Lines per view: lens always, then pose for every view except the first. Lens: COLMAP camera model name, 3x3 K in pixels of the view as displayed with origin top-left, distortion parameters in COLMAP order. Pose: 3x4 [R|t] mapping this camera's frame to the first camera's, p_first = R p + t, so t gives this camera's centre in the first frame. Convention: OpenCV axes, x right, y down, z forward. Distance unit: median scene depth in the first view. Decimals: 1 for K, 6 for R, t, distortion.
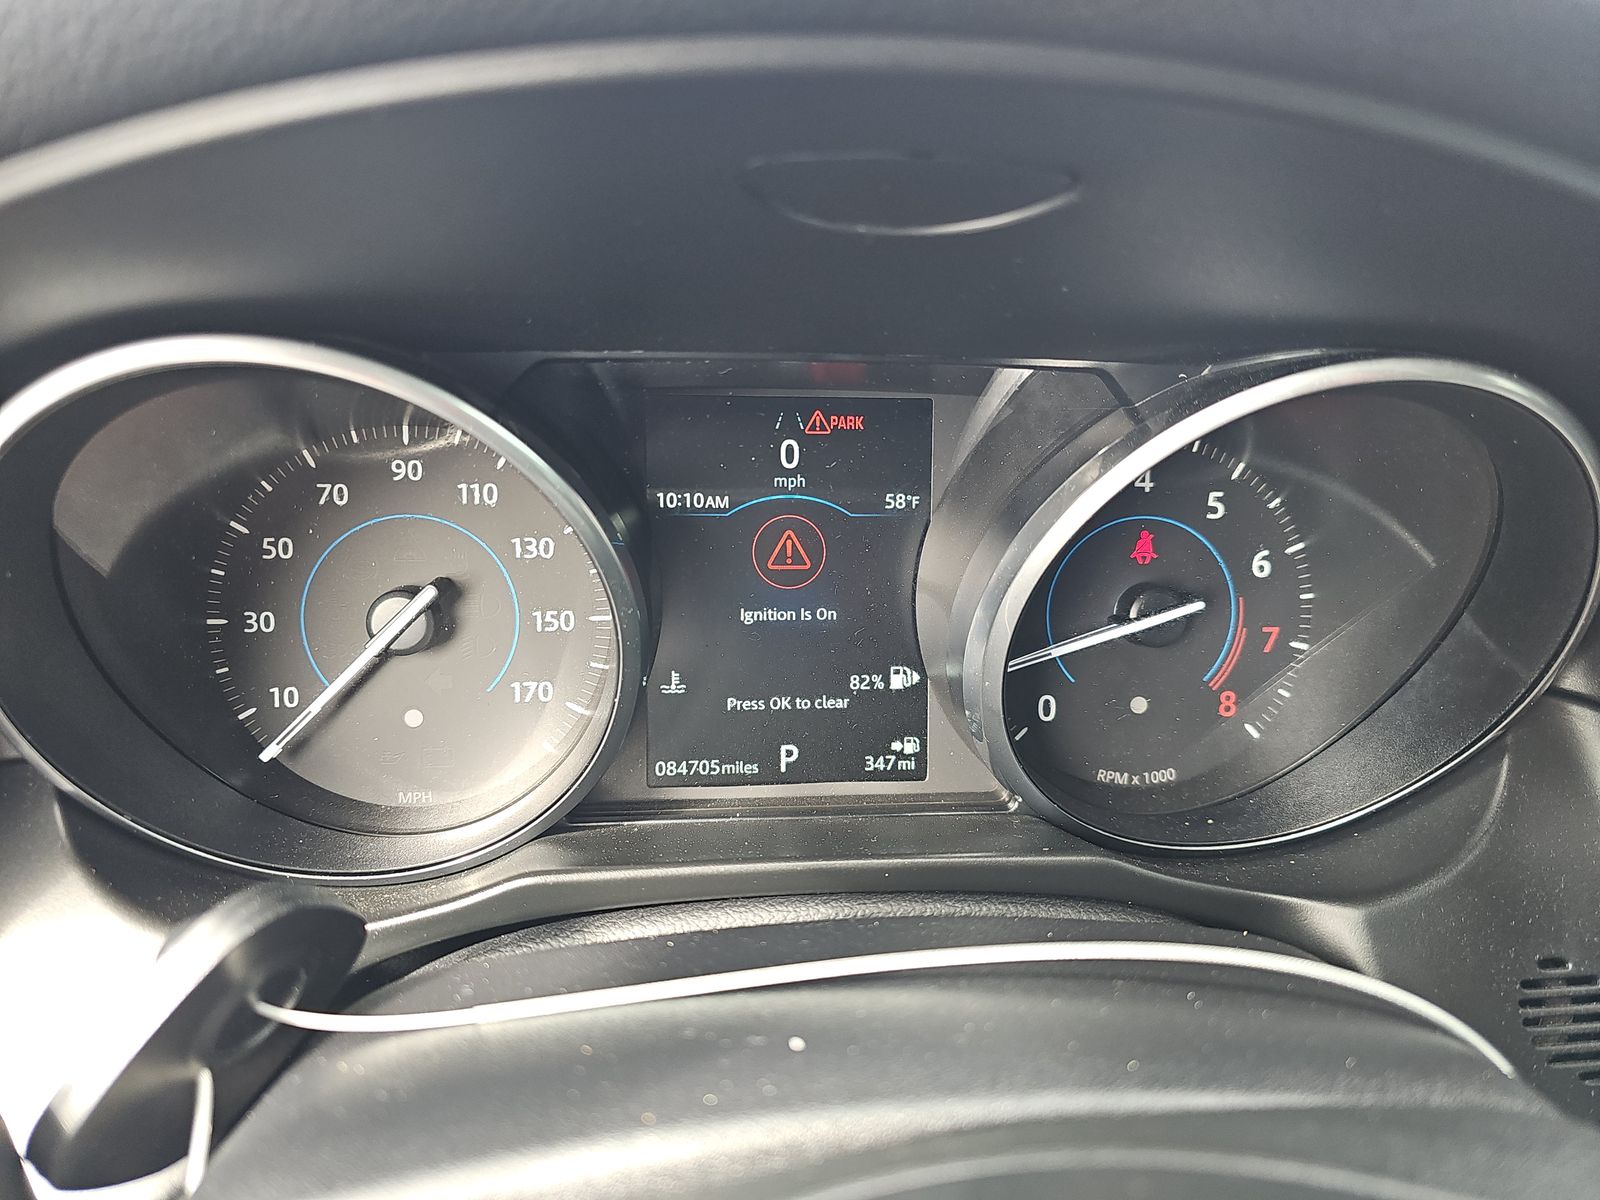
lens RADIAL K [[1077.1, 0, 796.2], [0, 1077.1, 596.6], [0, 0, 1]] dist [0.088132, -0.097727]
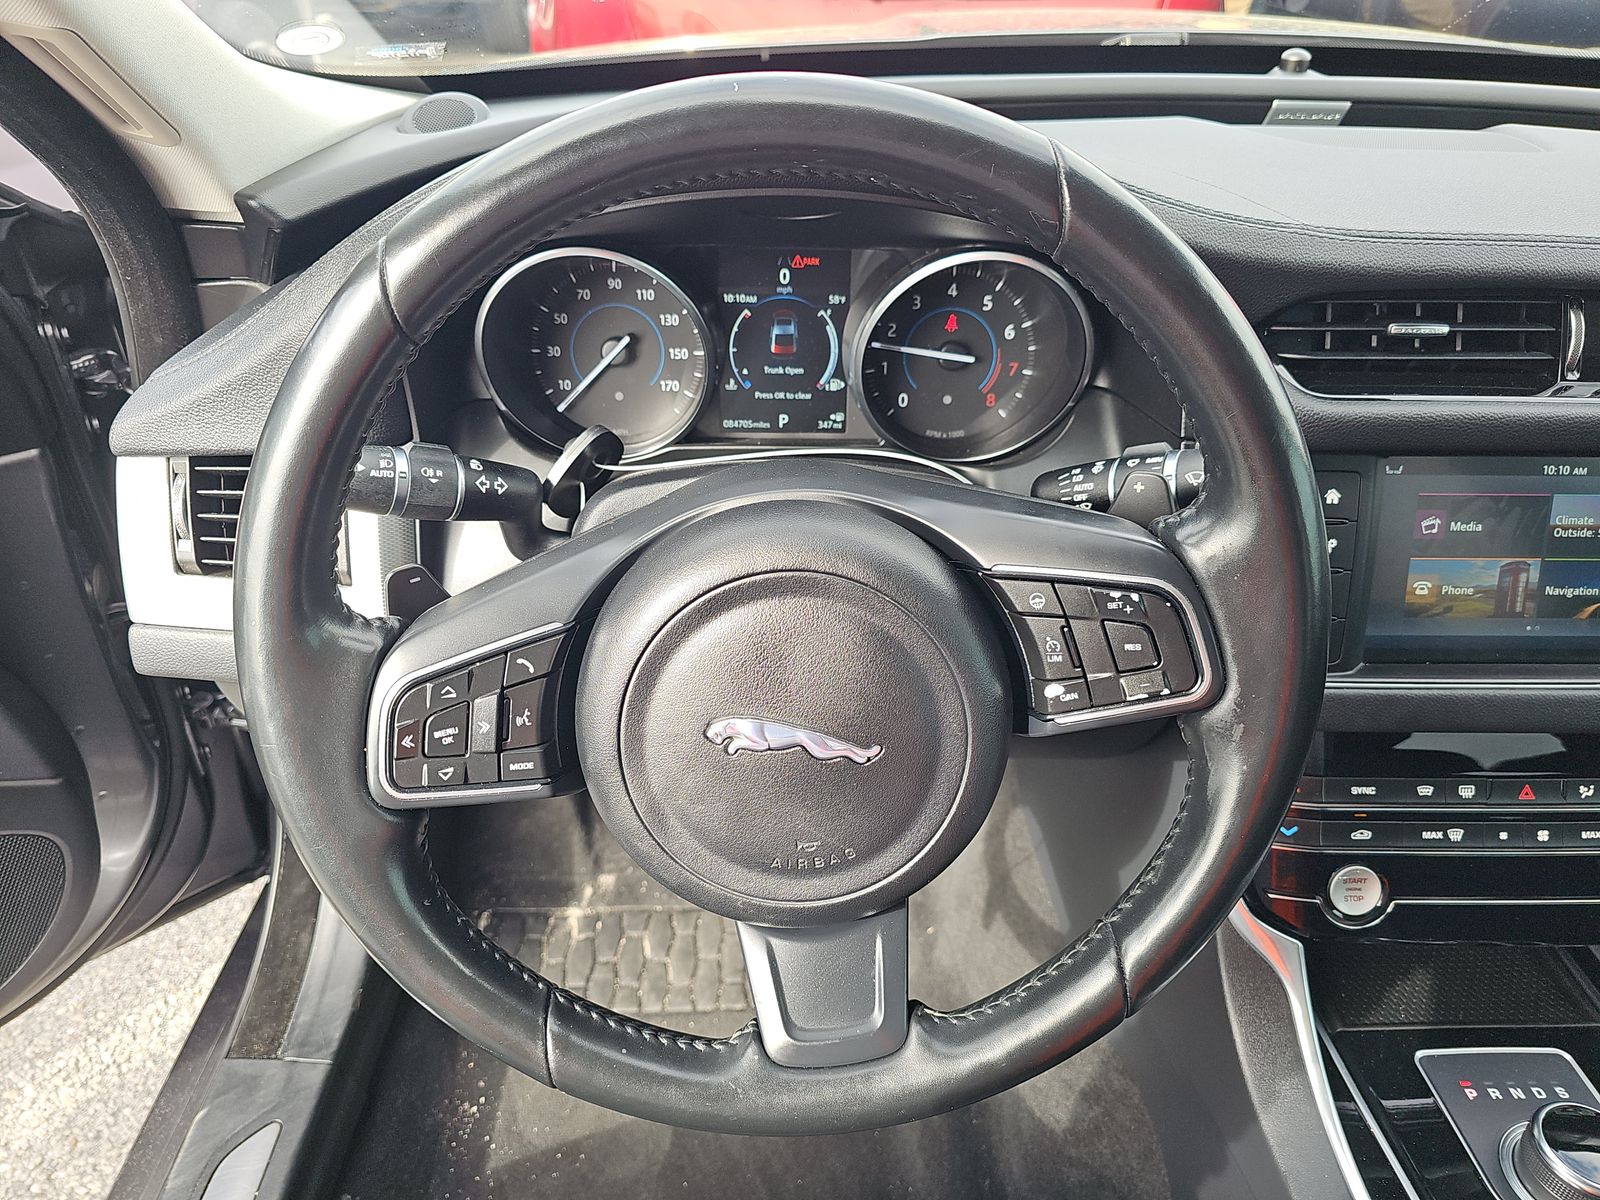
lens RADIAL K [[1077.1, 0, 796.2], [0, 1077.1, 596.6], [0, 0, 1]] dist [0.088132, -0.097727]
pose [[0.995331, 0.035250, -0.089849, 0.231944], [-0.016787, 0.979957, 0.198499, 0.063876], [0.095046, -0.196064, 0.975974, -1.228956]]
